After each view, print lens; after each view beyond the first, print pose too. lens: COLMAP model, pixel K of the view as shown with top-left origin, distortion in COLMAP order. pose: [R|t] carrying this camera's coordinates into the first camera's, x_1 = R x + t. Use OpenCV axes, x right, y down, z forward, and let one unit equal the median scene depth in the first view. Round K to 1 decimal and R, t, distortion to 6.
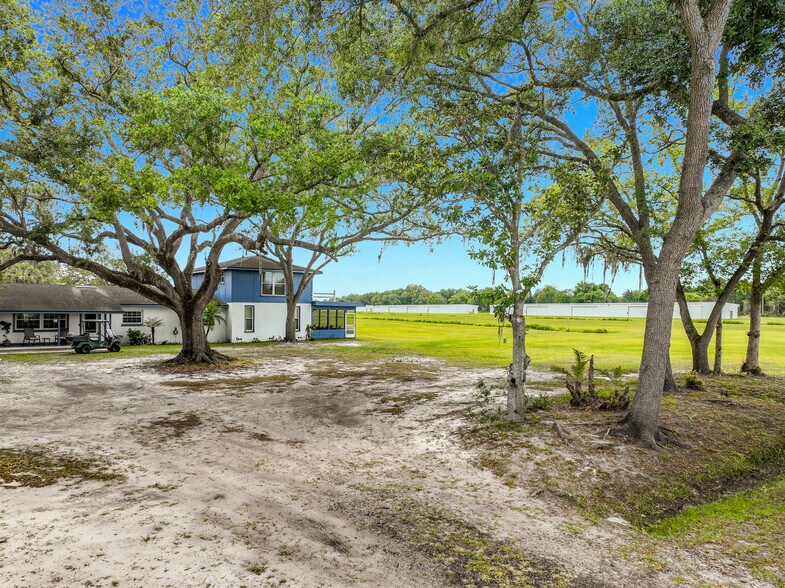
lens RADIAL K [[565.6, 0, 392.5], [0, 565.6, 294.0], [0, 0, 1]] dist [-0.000006, 0.007930]
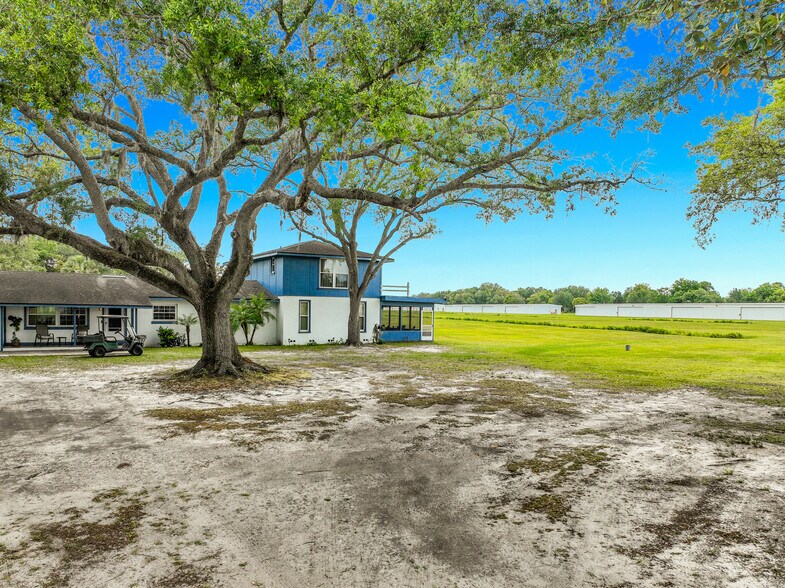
lens RADIAL K [[586.8, 0, 392.5], [0, 586.8, 294.0], [0, 0, 1]] dist [-0.012172, -0.002350]
pose [[0.992556, 0.004069, -0.121725, -0.024910], [-0.003905, 0.999991, 0.001581, 0.010191], [0.121730, -0.001094, 0.992563, 0.181373]]
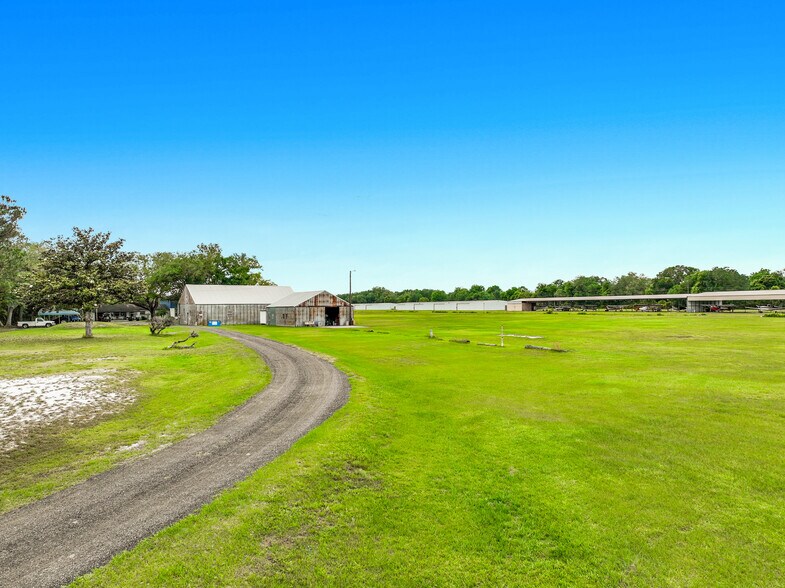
lens RADIAL K [[565.6, 0, 392.5], [0, 565.6, 294.0], [0, 0, 1]] dist [-0.000006, 0.007930]
pose [[0.999348, -0.015906, -0.032420, 1.225244], [0.016064, 0.999860, 0.004619, -0.067643], [0.032342, -0.005137, 0.999464, -2.501532]]
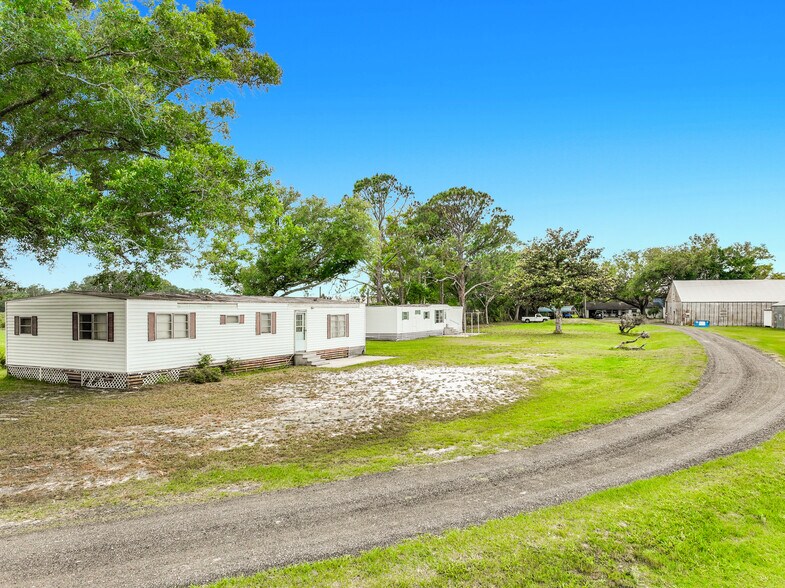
lens RADIAL K [[565.6, 0, 392.5], [0, 565.6, 294.0], [0, 0, 1]] dist [-0.000006, 0.007930]
pose [[0.630194, -0.023616, -0.776079, 1.302206], [0.023904, 0.999654, -0.011008, -0.059496], [0.776070, -0.011614, 0.630540, -2.351742]]
